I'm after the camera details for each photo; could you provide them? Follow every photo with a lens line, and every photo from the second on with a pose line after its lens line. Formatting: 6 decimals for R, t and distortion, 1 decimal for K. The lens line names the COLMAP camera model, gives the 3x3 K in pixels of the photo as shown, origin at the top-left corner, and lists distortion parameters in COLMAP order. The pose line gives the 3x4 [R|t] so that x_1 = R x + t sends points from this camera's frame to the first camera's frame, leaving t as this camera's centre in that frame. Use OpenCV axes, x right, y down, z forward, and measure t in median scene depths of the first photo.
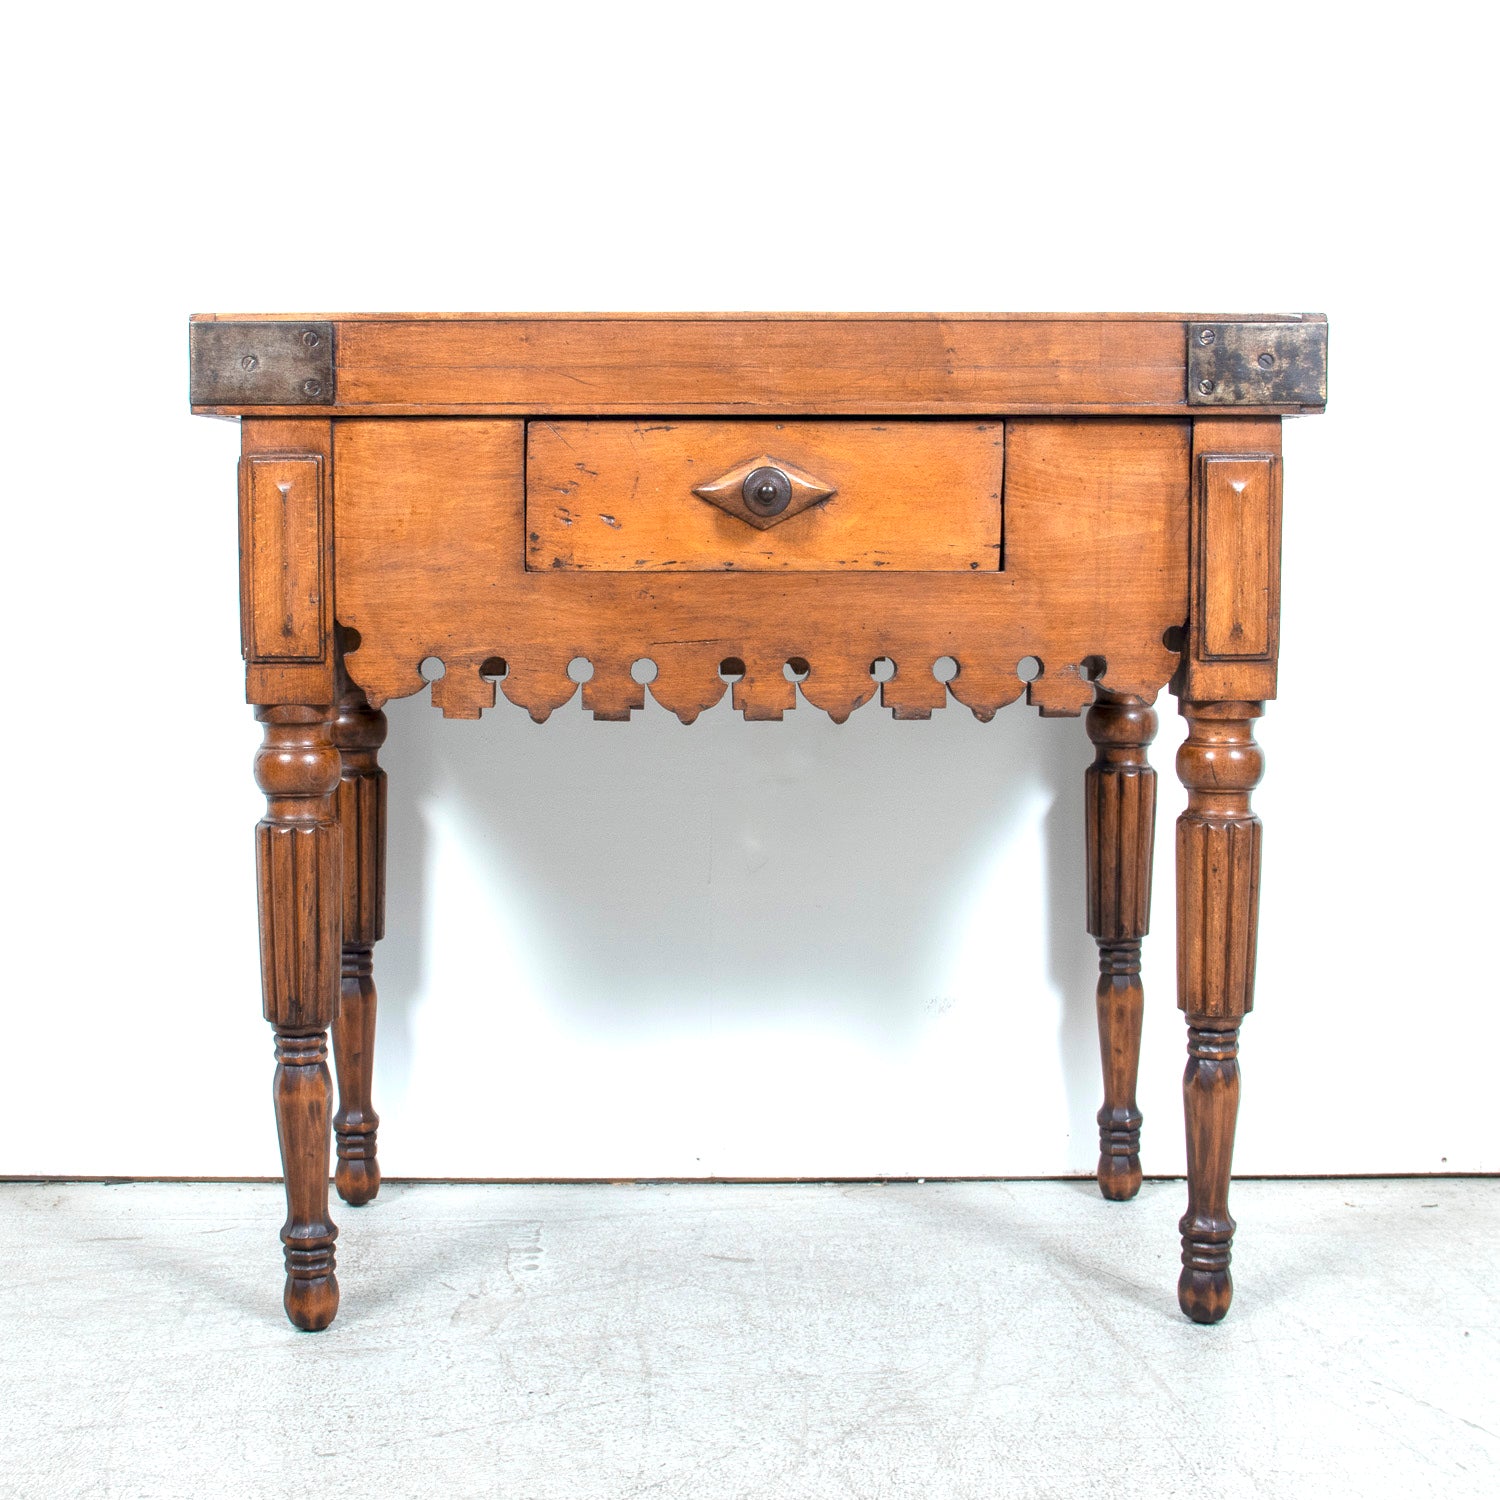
lens RADIAL K [[2299.0, 0, 700.0], [0, 2299.0, 777.4], [0, 0, 1]] dist [-0.101821, 0.232185]
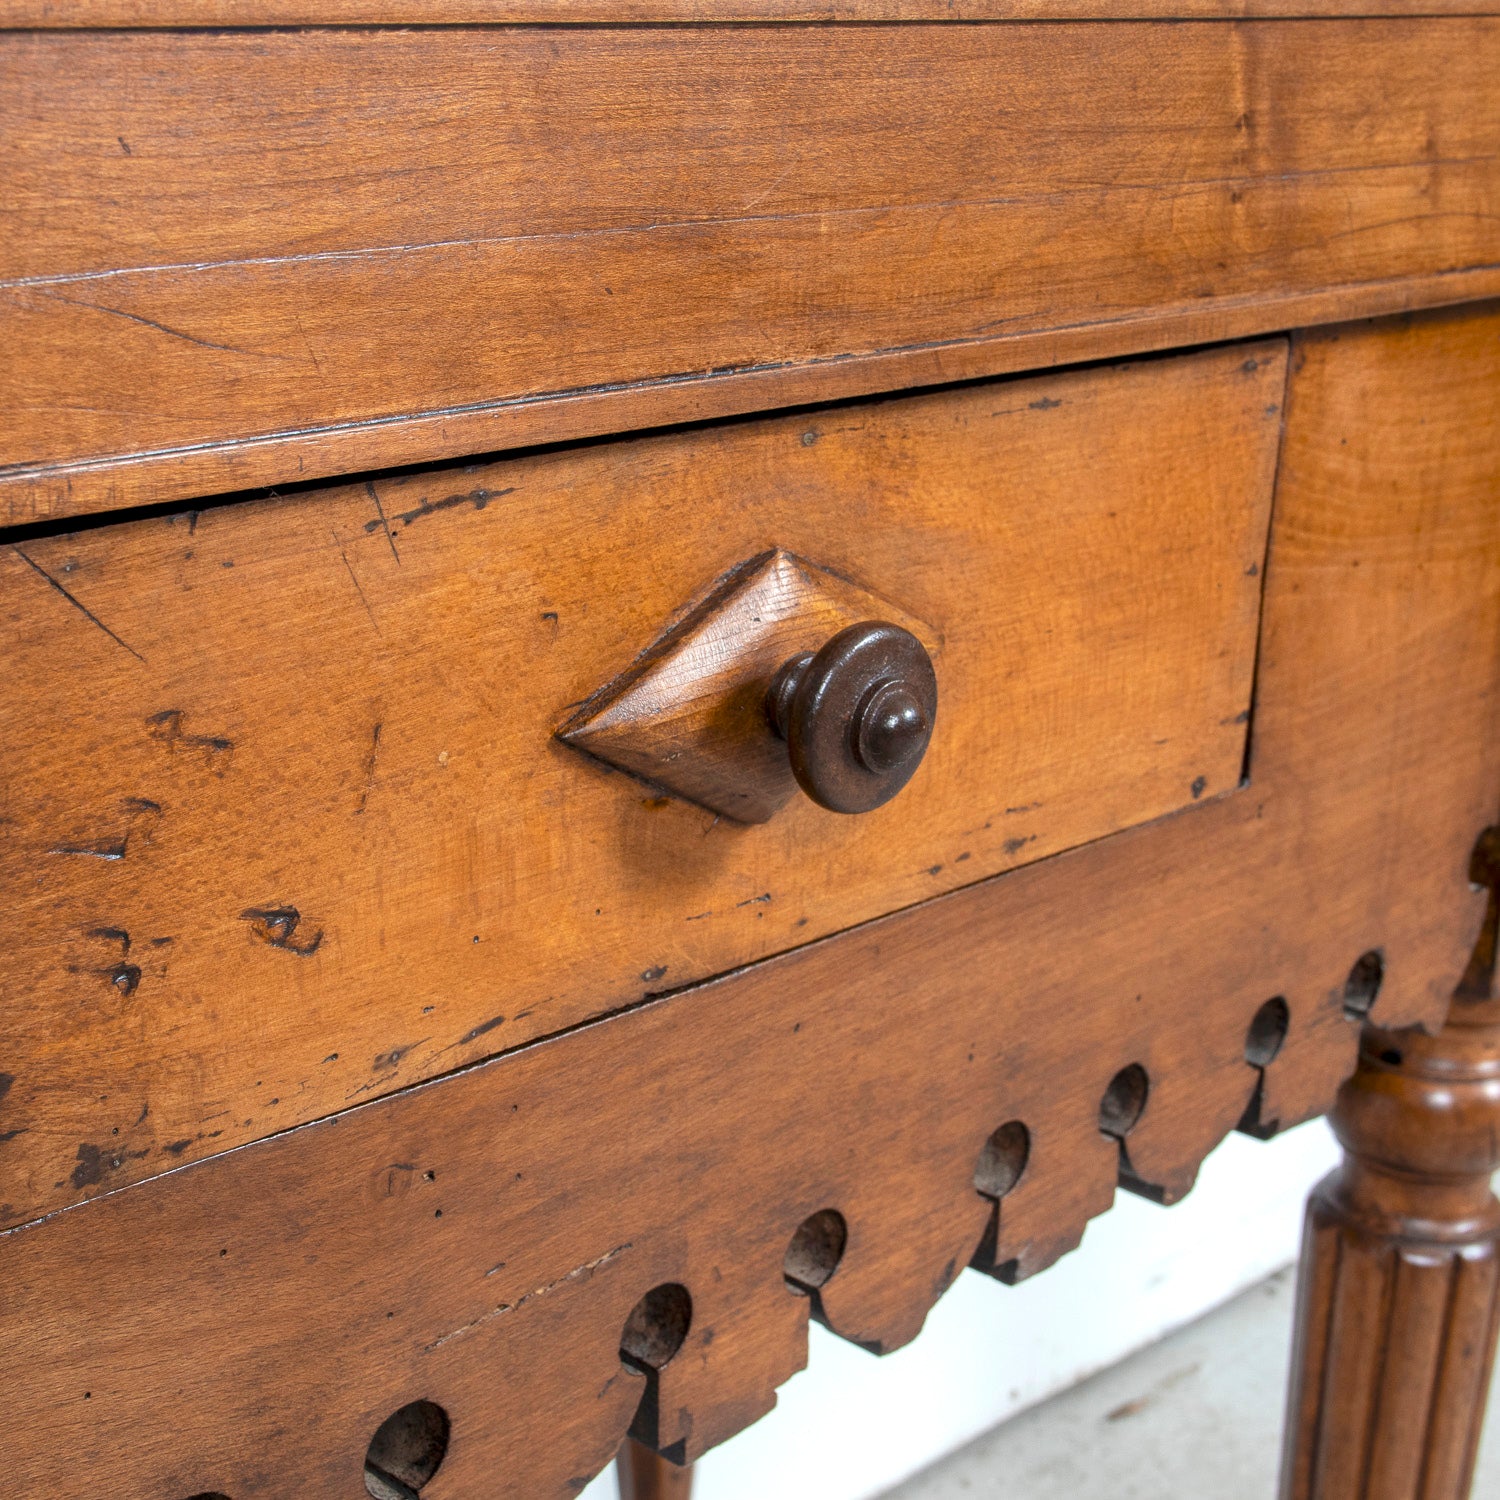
lens RADIAL K [[2675.4, 0, 754.2], [0, 2675.4, 816.2], [0, 0, 1]] dist [-0.043567, 0.084686]
pose [[0.714200, -0.201622, 0.670273, -0.180398], [0.033864, 0.966446, 0.254629, -0.187811], [-0.699122, -0.159157, 0.697064, 0.784155]]
